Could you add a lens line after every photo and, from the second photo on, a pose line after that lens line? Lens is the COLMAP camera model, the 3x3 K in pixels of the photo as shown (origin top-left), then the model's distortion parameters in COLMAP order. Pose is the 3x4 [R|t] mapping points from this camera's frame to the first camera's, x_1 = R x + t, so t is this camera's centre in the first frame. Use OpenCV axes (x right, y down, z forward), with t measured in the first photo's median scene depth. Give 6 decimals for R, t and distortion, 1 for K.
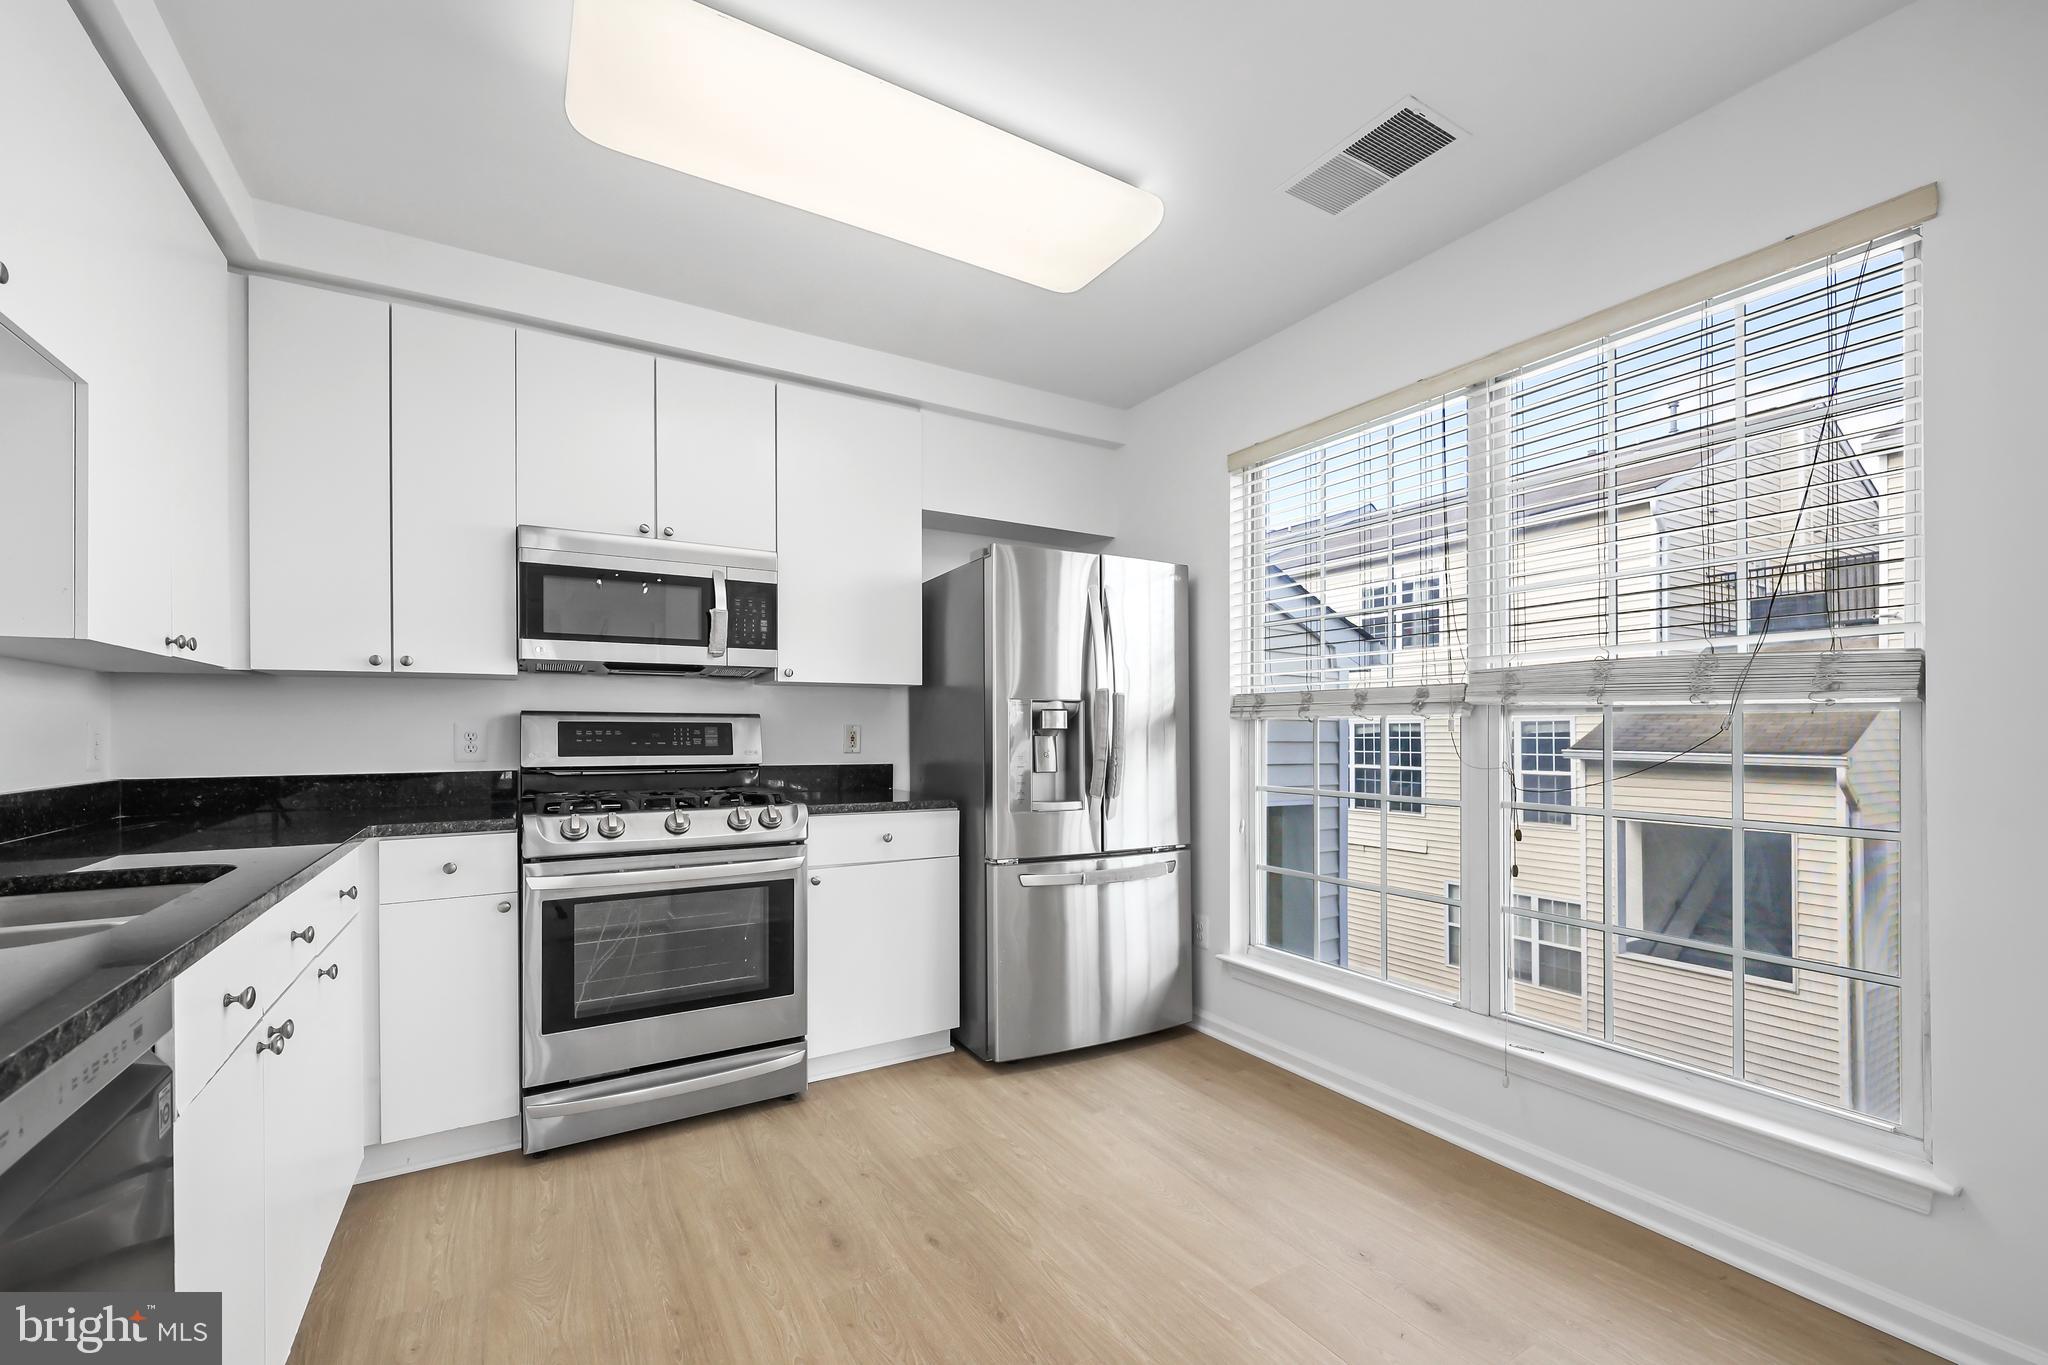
lens RADIAL K [[853.4, 0, 1019.4], [0, 853.4, 725.1], [0, 0, 1]] dist [-0.000405, -0.001214]
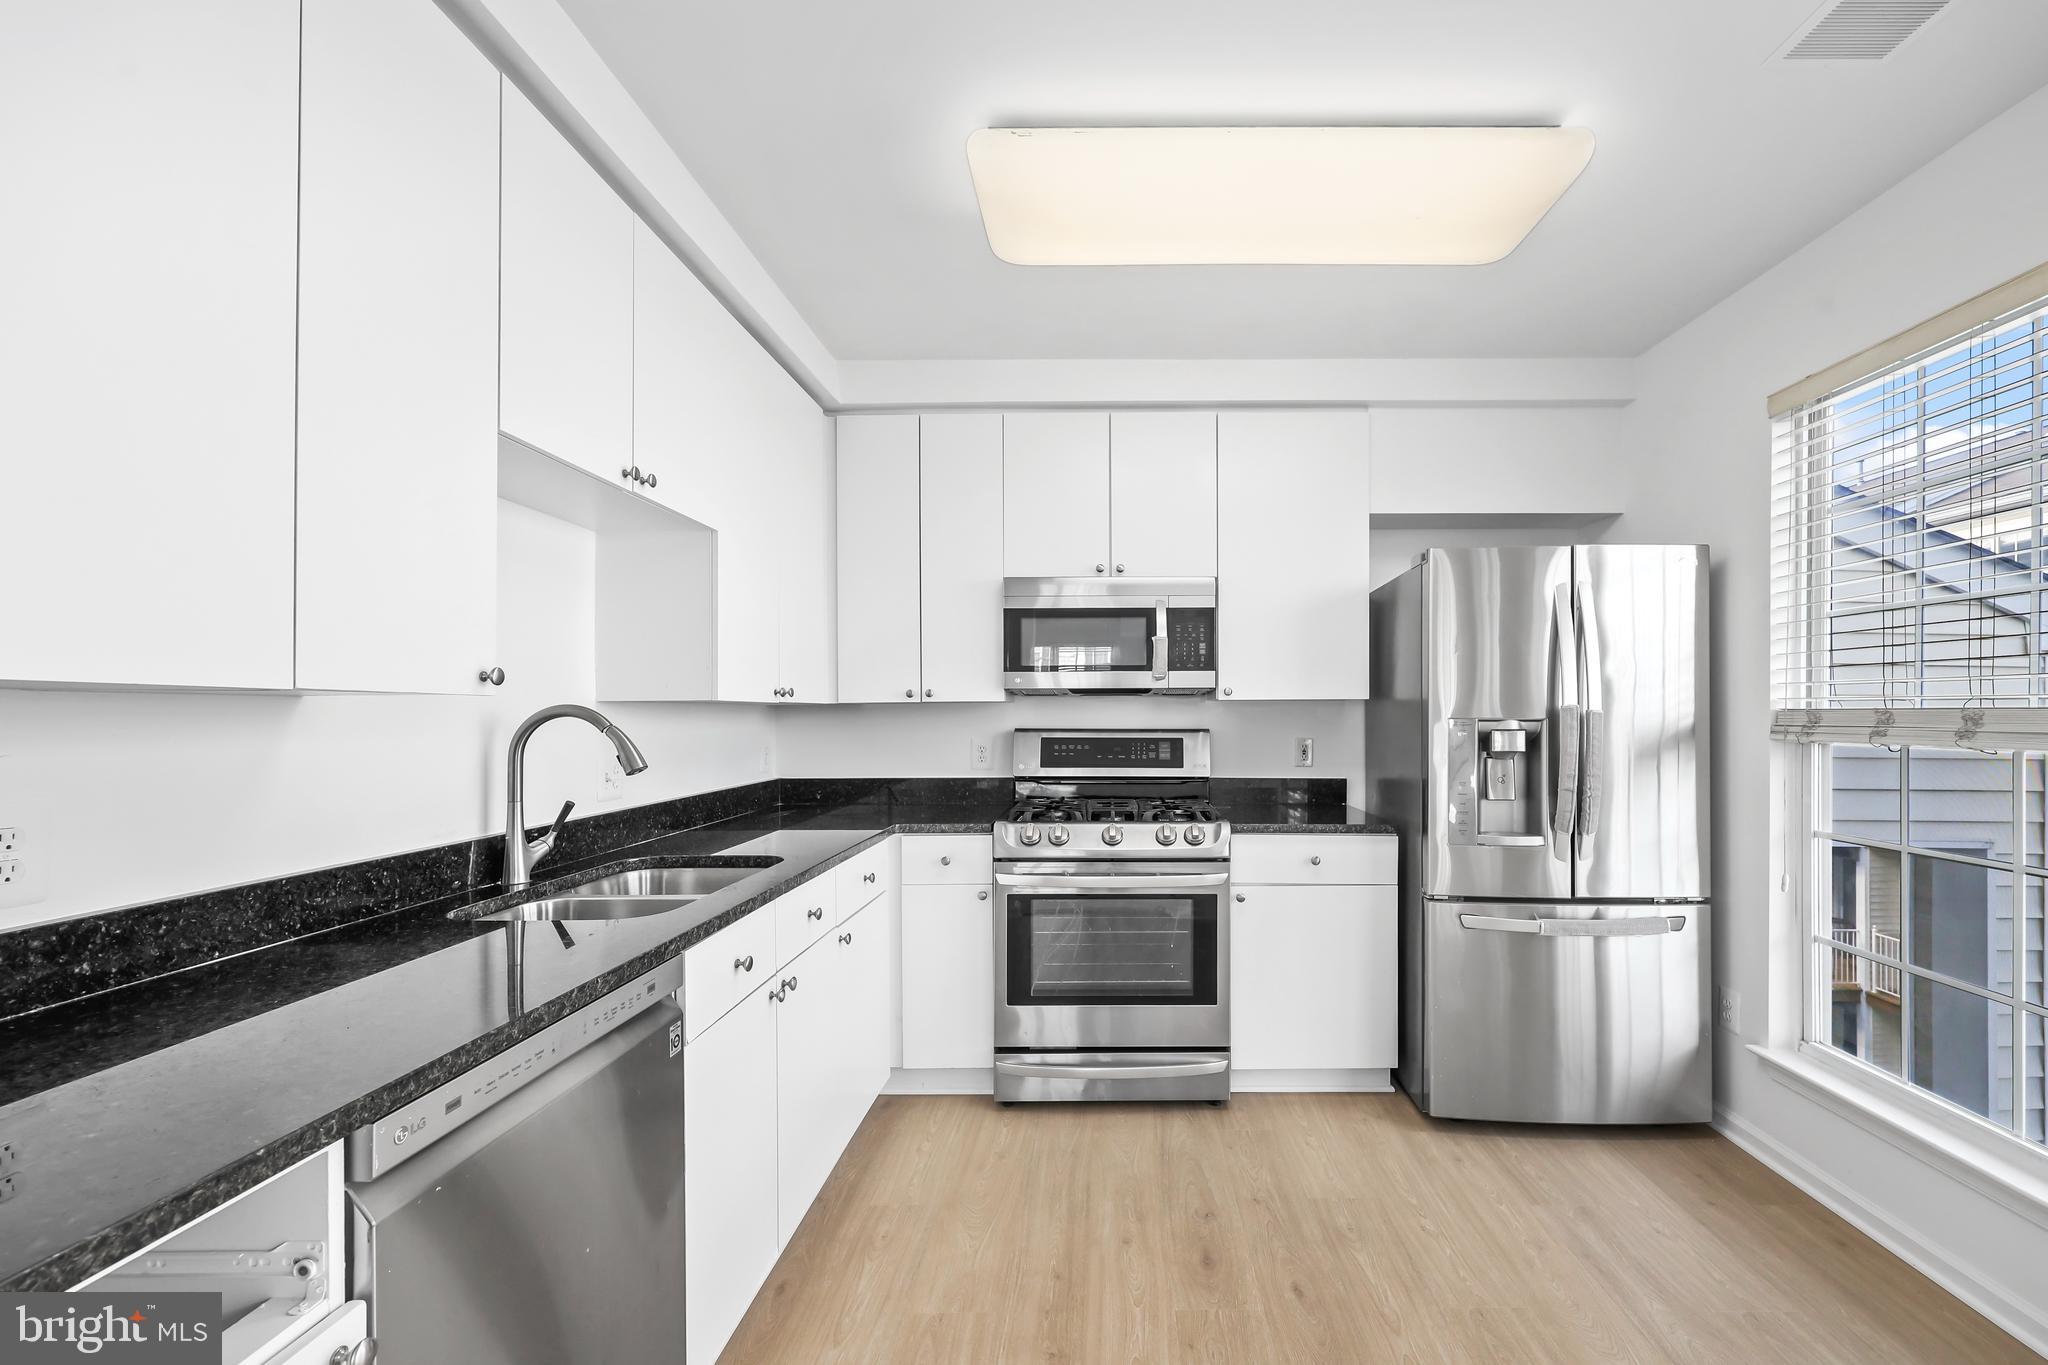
lens RADIAL K [[853.4, 0, 1099.6], [0, 853.4, 713.3], [0, 0, 1]] dist [-0.000405, -0.001214]
pose [[0.853249, -0.001878, -0.521501, 0.145706], [0.005616, 0.999969, 0.005588, -0.044237], [0.521474, -0.007697, 0.853233, 0.034378]]
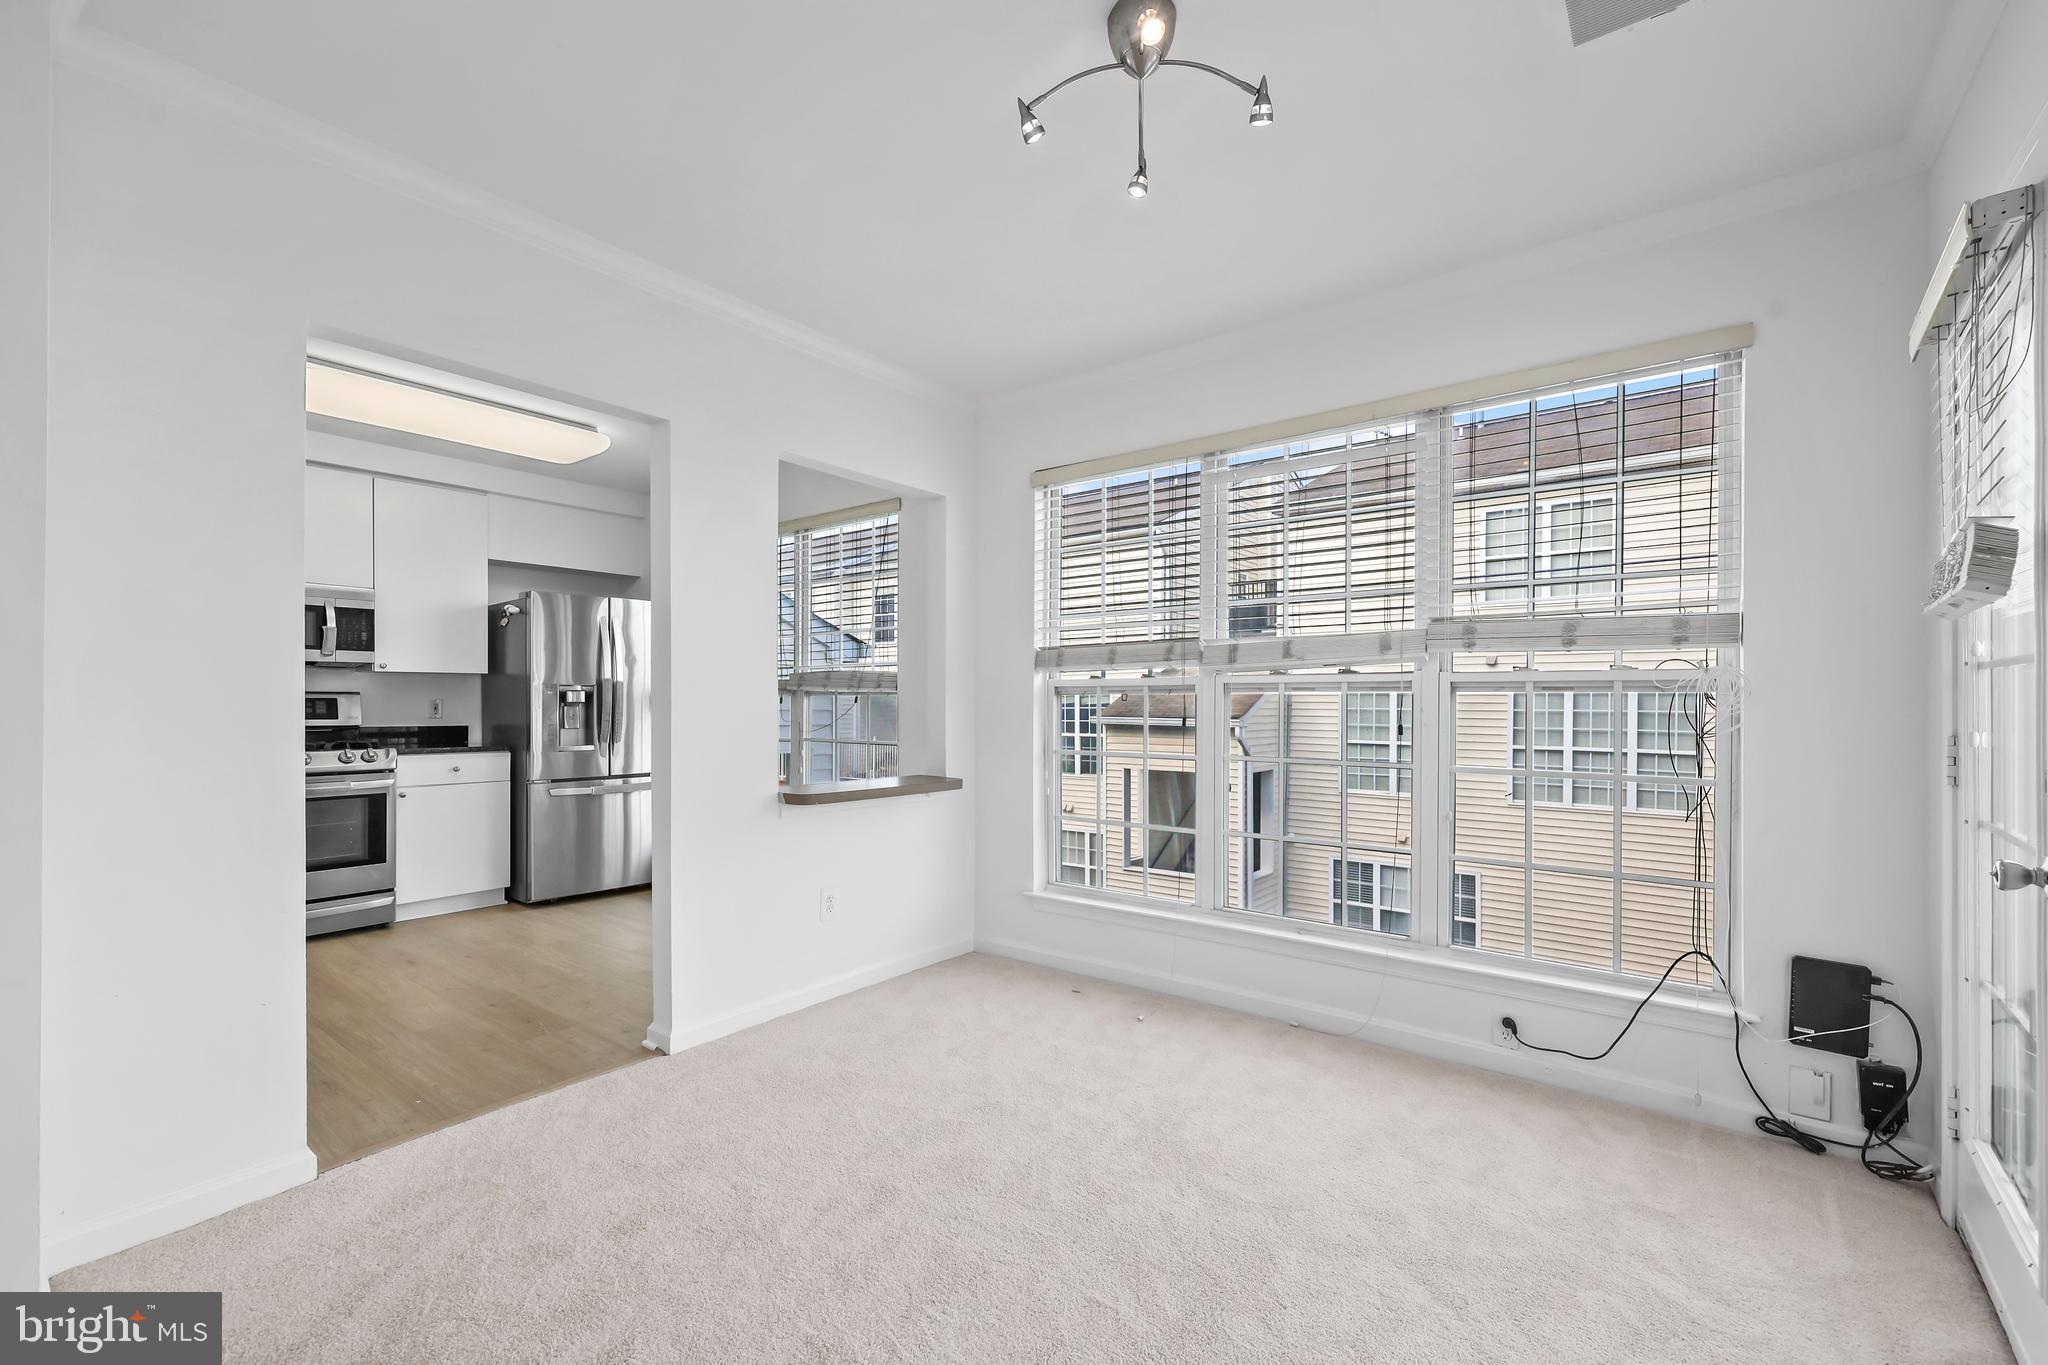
lens RADIAL K [[853.4, 0, 1035.7], [0, 853.4, 695.4], [0, 0, 1]] dist [-0.000405, -0.001214]
pose [[0.926471, 0.001855, 0.376362, 0.257175], [-0.000620, 0.999994, -0.003402, -0.003487], [-0.376366, 0.002918, 0.926466, -0.926854]]
